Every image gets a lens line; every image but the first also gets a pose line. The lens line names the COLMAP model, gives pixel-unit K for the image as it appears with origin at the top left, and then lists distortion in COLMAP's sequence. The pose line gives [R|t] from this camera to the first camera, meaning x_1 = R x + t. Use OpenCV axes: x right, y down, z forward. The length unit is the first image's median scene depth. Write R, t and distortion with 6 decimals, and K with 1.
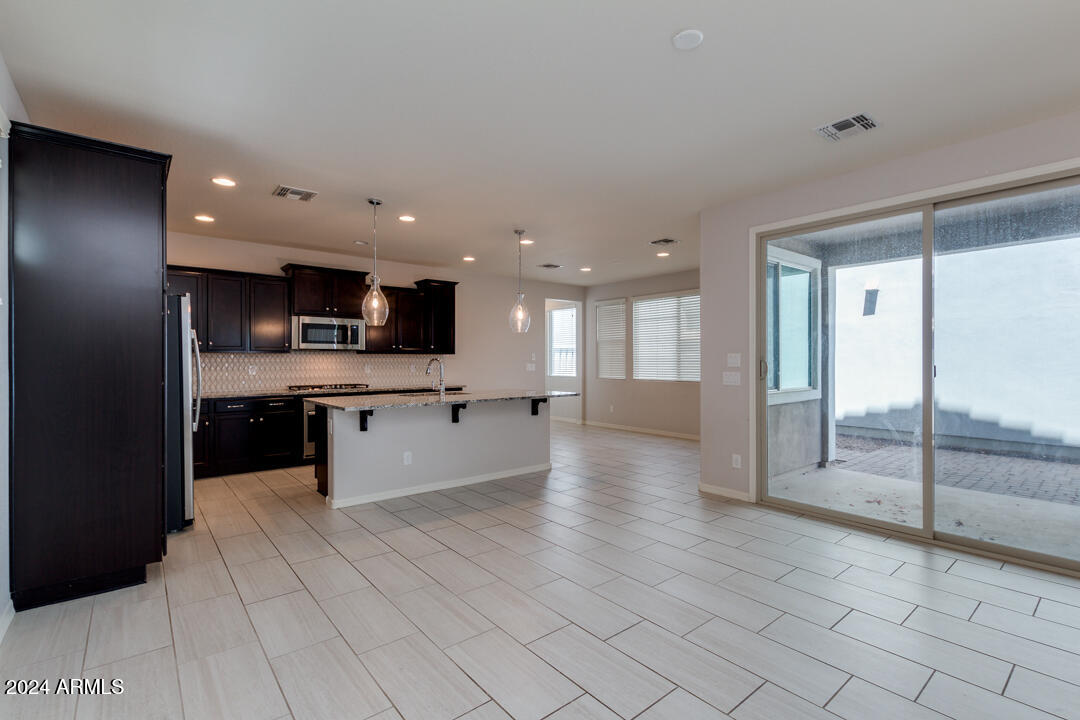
lens RADIAL K [[495.1, 0, 537.3], [0, 495.1, 358.6], [0, 0, 1]] dist [0.007121, -0.002762]
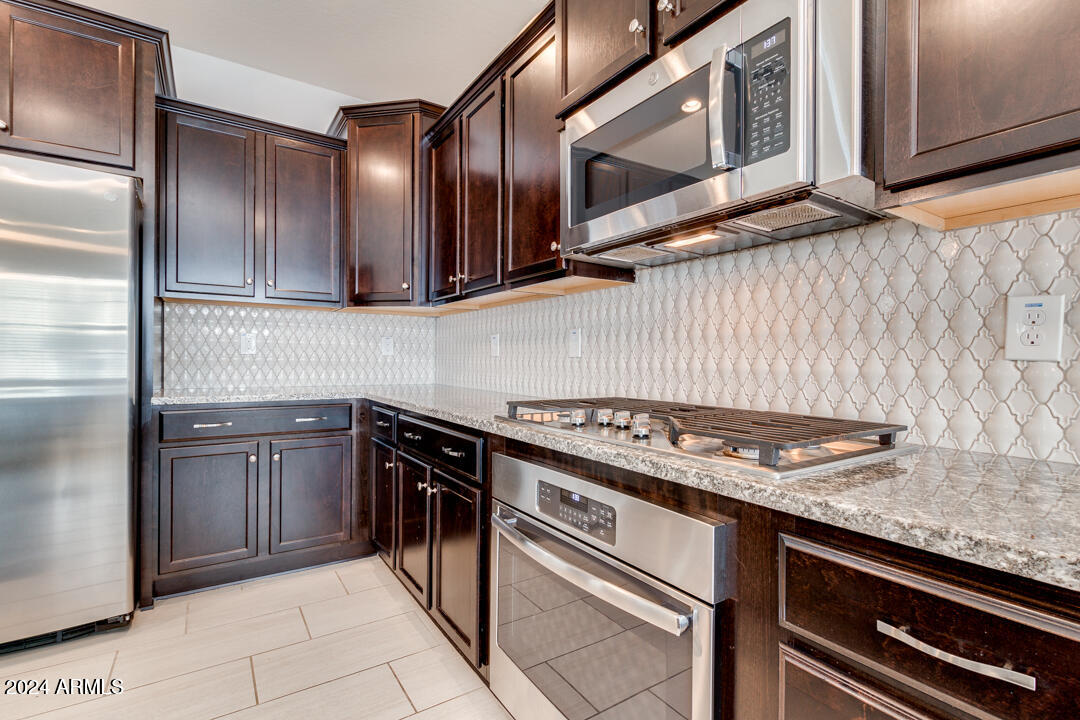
lens RADIAL K [[495.1, 0, 538.5], [0, 495.1, 355.8], [0, 0, 1]] dist [0.007121, -0.002762]
pose [[-0.101930, -0.006623, -0.994770, -0.225564], [-0.007098, 0.999957, -0.005931, 0.034715], [0.994766, 0.006456, -0.101972, 1.012407]]
